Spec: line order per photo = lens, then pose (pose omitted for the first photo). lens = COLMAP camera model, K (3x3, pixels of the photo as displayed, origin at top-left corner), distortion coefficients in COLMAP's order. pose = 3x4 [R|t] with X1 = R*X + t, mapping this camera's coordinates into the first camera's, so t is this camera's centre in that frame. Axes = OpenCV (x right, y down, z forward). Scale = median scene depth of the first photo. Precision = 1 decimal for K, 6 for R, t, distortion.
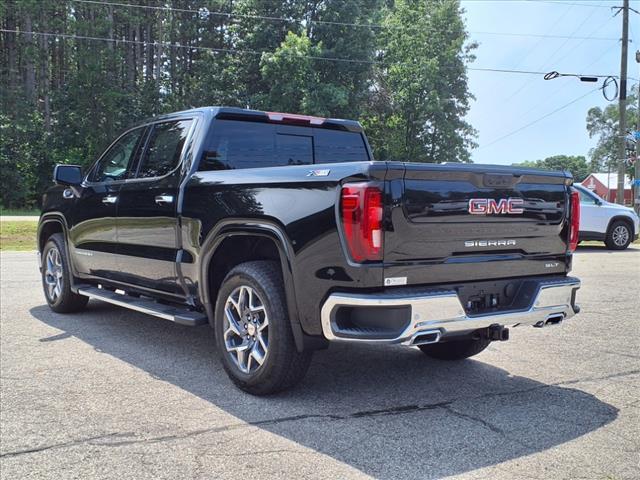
lens RADIAL K [[670.6, 0, 320.0], [0, 670.6, 240.0], [0, 0, 1]] dist [0.111724, -0.012630]
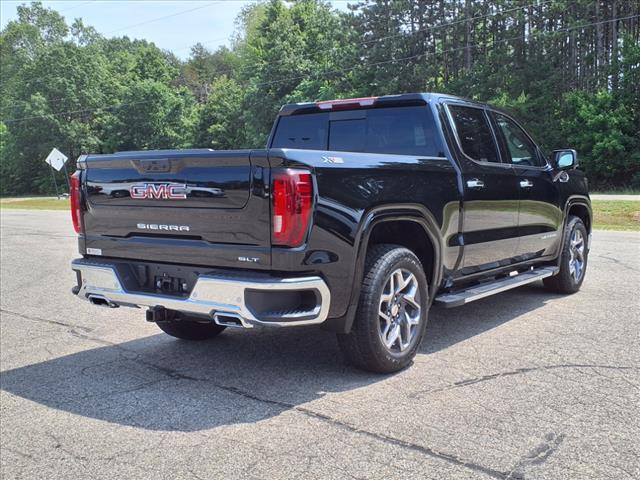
lens RADIAL K [[670.6, 0, 320.0], [0, 670.6, 240.0], [0, 0, 1]] dist [0.111724, -0.012630]
pose [[0.303911, 0.062904, -0.950622, 1.254763], [-0.038721, 0.997809, 0.053648, -0.038275], [0.951913, 0.020505, 0.305681, 0.886822]]
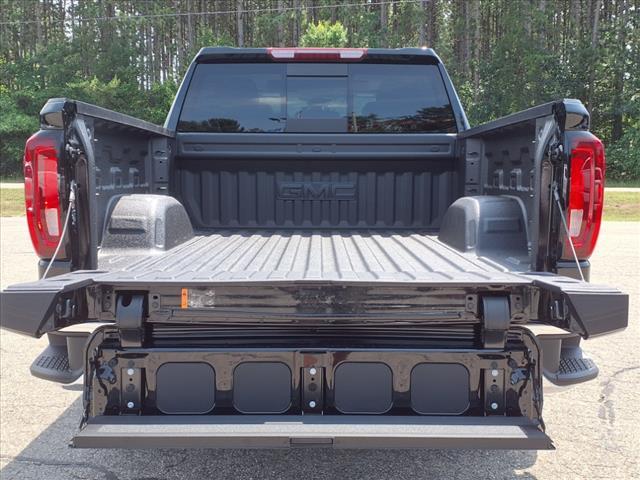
lens RADIAL K [[676.9, 0, 320.0], [0, 676.9, 240.0], [0, 0, 1]] dist [-0.001442, -0.011886]
pose [[0.815744, 0.055224, -0.575771, 0.541900], [-0.034731, 0.998312, 0.046545, -0.016786], [0.577370, -0.017971, 0.816285, 0.535333]]
